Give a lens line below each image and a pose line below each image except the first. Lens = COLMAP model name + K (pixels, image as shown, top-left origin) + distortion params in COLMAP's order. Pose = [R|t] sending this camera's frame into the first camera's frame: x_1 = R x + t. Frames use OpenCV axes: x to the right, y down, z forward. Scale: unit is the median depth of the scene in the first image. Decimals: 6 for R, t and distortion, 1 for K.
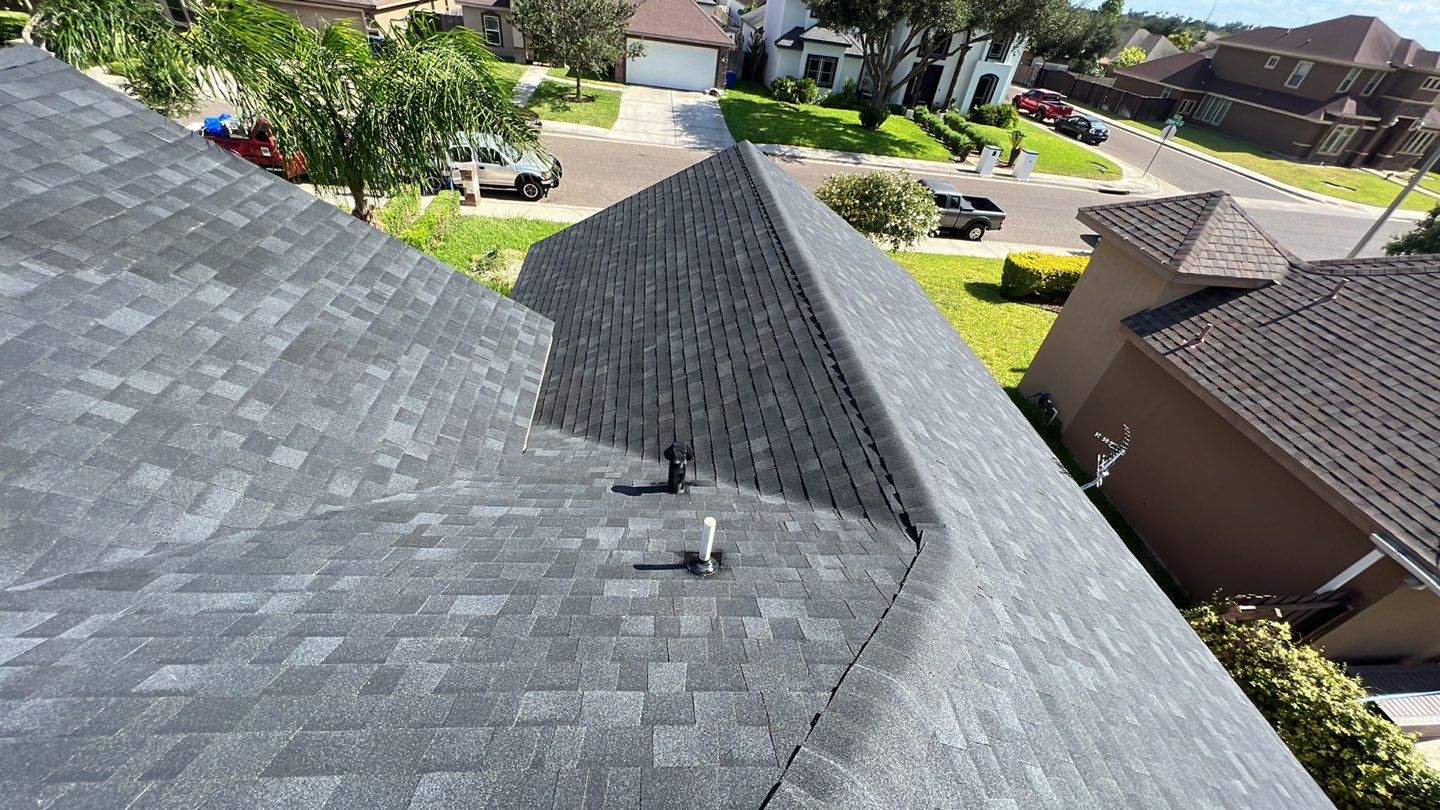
lens RADIAL K [[547.2, 0, 720.0], [0, 547.2, 405.0], [0, 0, 1]] dist [0.001701, 0.000341]
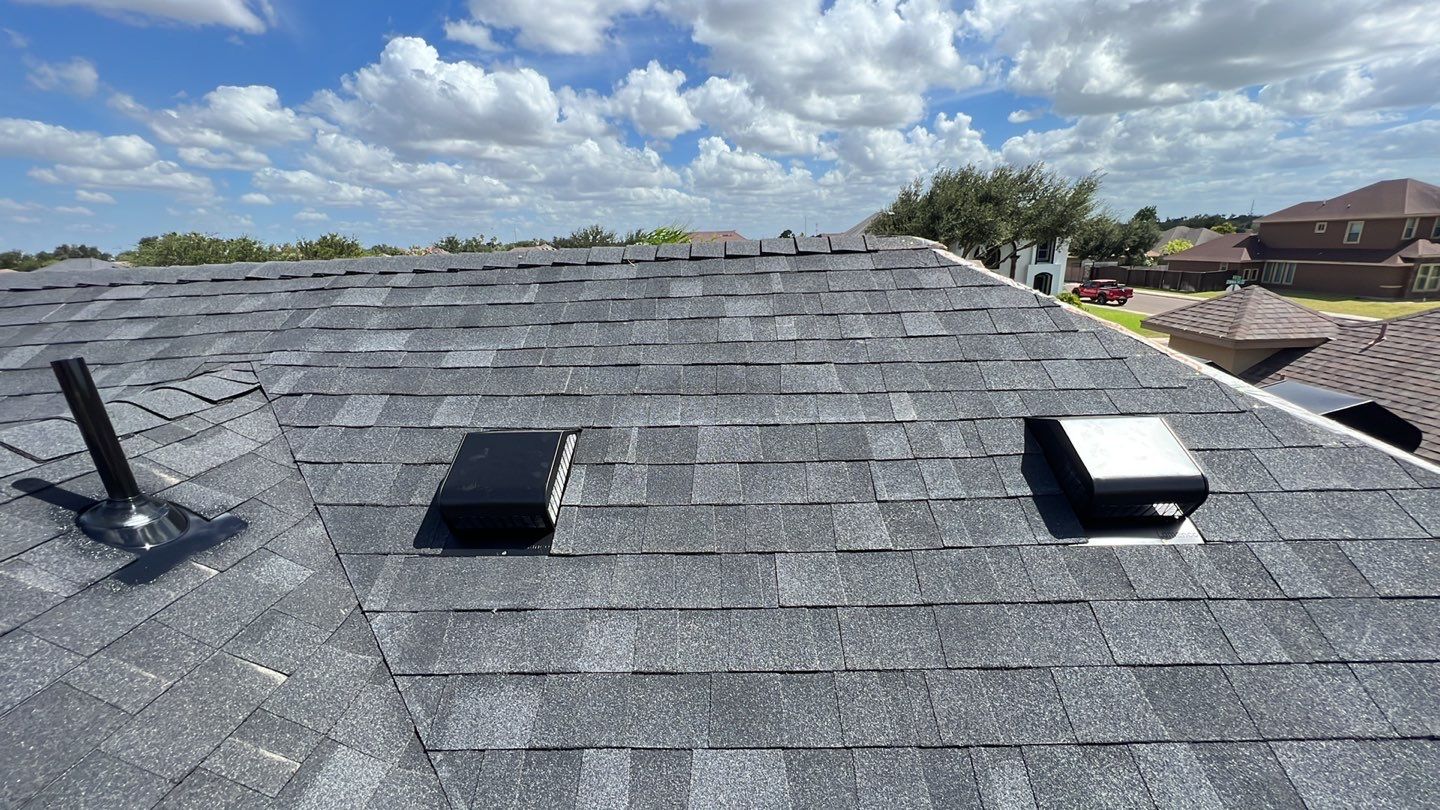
lens RADIAL K [[547.2, 0, 720.0], [0, 547.2, 405.0], [0, 0, 1]] dist [0.001701, 0.000341]
pose [[0.982239, -0.113177, -0.149660, -0.036275], [0.045768, 0.918032, -0.393856, 0.075246], [0.181968, 0.380011, 0.906907, -0.068704]]
